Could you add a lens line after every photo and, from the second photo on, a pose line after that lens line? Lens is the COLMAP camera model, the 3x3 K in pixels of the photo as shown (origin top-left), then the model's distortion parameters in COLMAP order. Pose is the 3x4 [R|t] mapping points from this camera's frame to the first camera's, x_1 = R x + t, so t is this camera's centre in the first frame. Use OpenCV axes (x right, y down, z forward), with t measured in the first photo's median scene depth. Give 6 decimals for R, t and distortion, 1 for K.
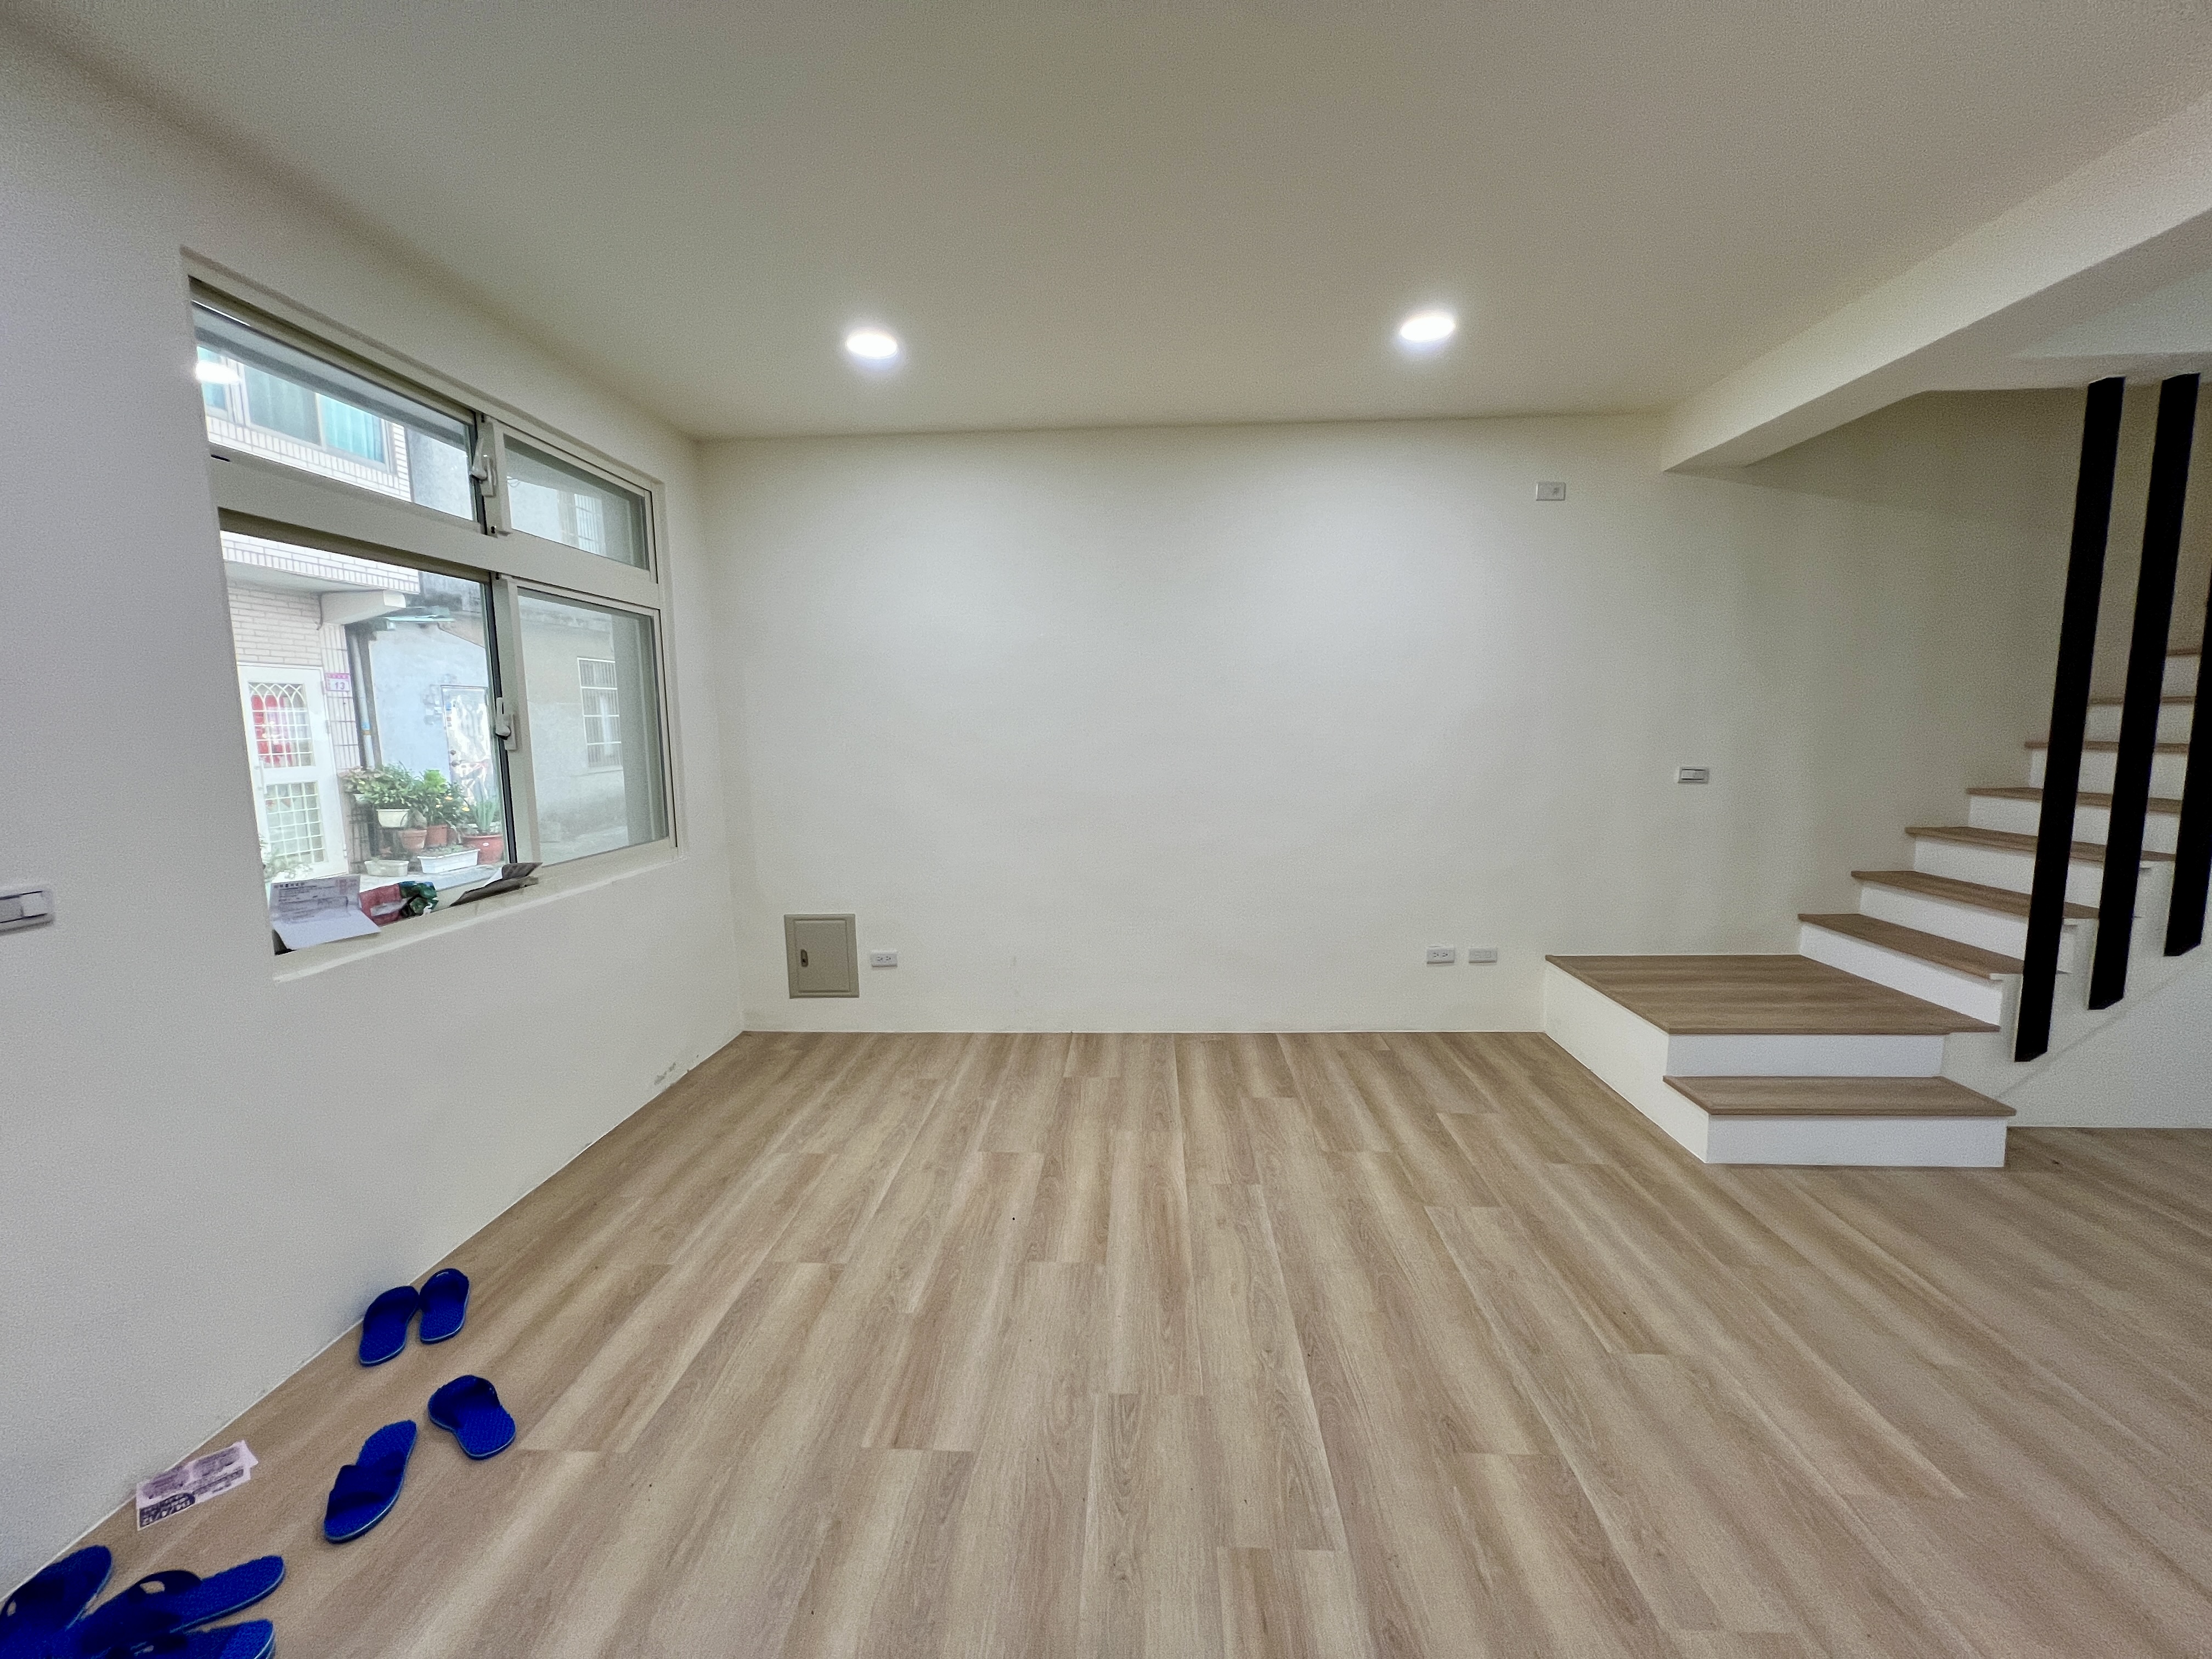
lens RADIAL K [[884.7, 0, 1100.9], [0, 884.7, 825.6], [0, 0, 1]] dist [0.000093, -0.000036]
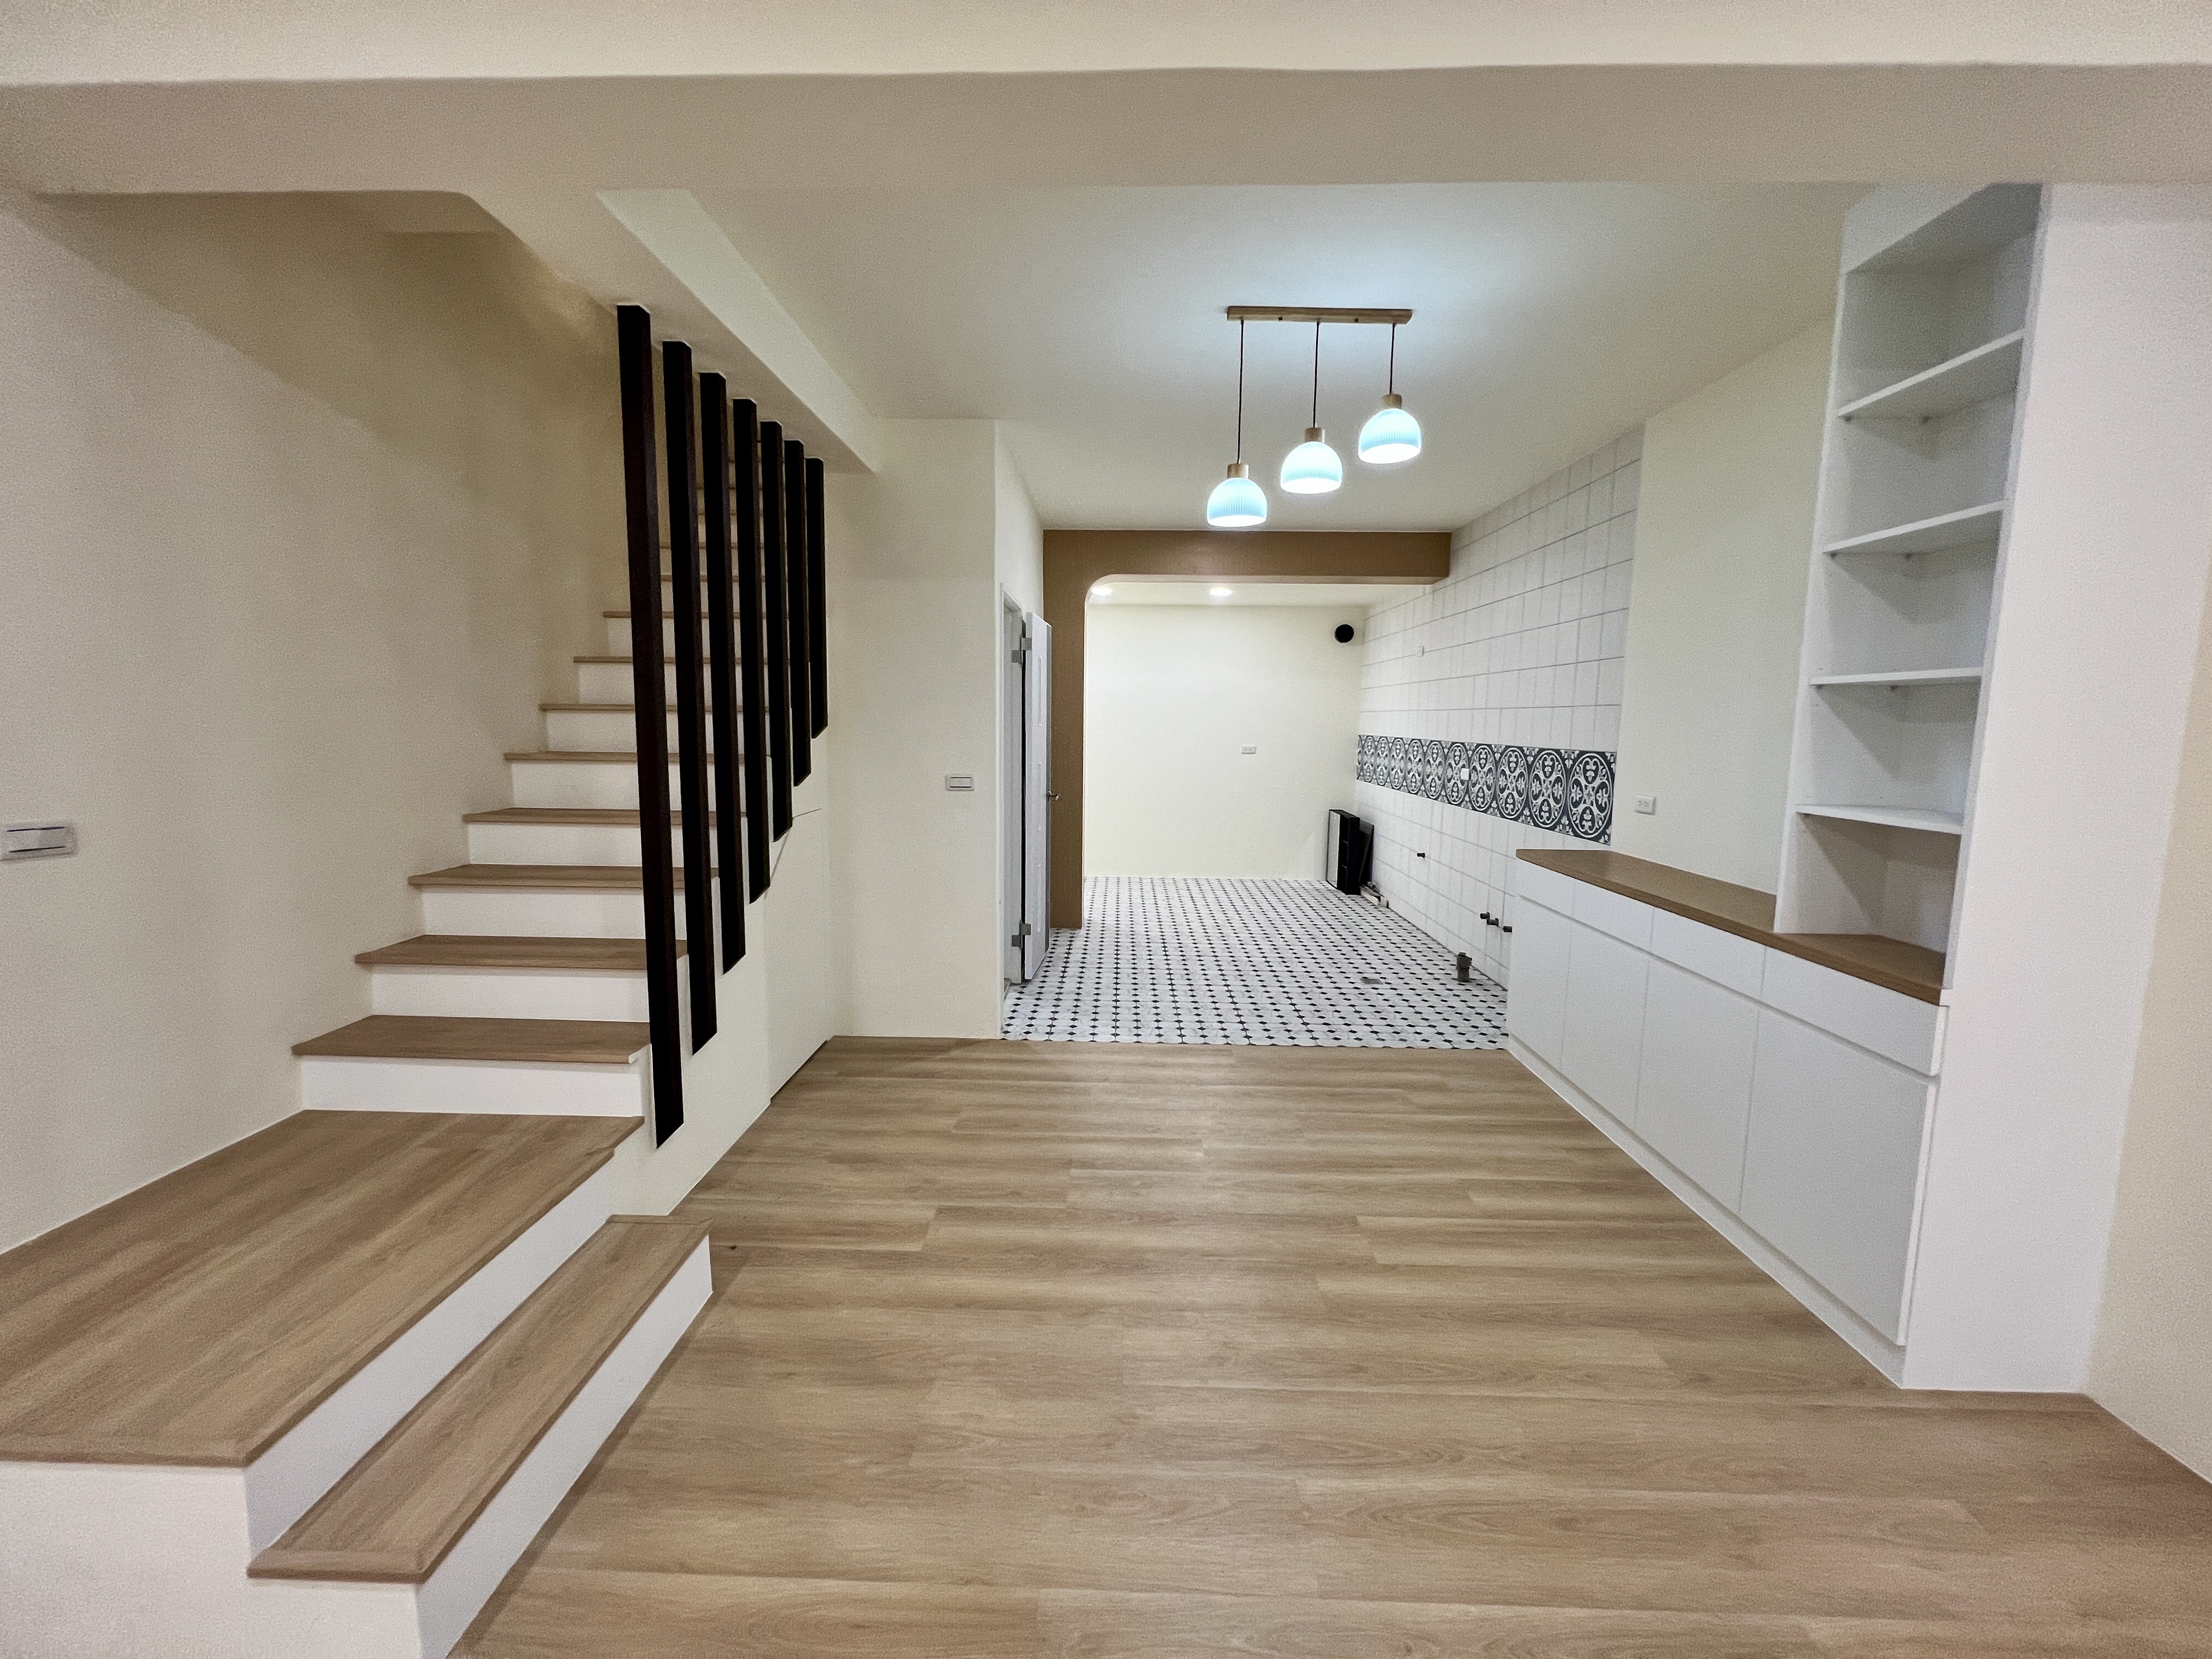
lens RADIAL K [[884.7, 0, 1102.9], [0, 884.7, 823.3], [0, 0, 1]] dist [0.000093, -0.000036]
pose [[-0.024588, -0.098648, 0.994819, 0.243608], [0.111390, 0.988652, 0.100790, -0.063377], [-0.993473, 0.113291, -0.013321, 0.564268]]
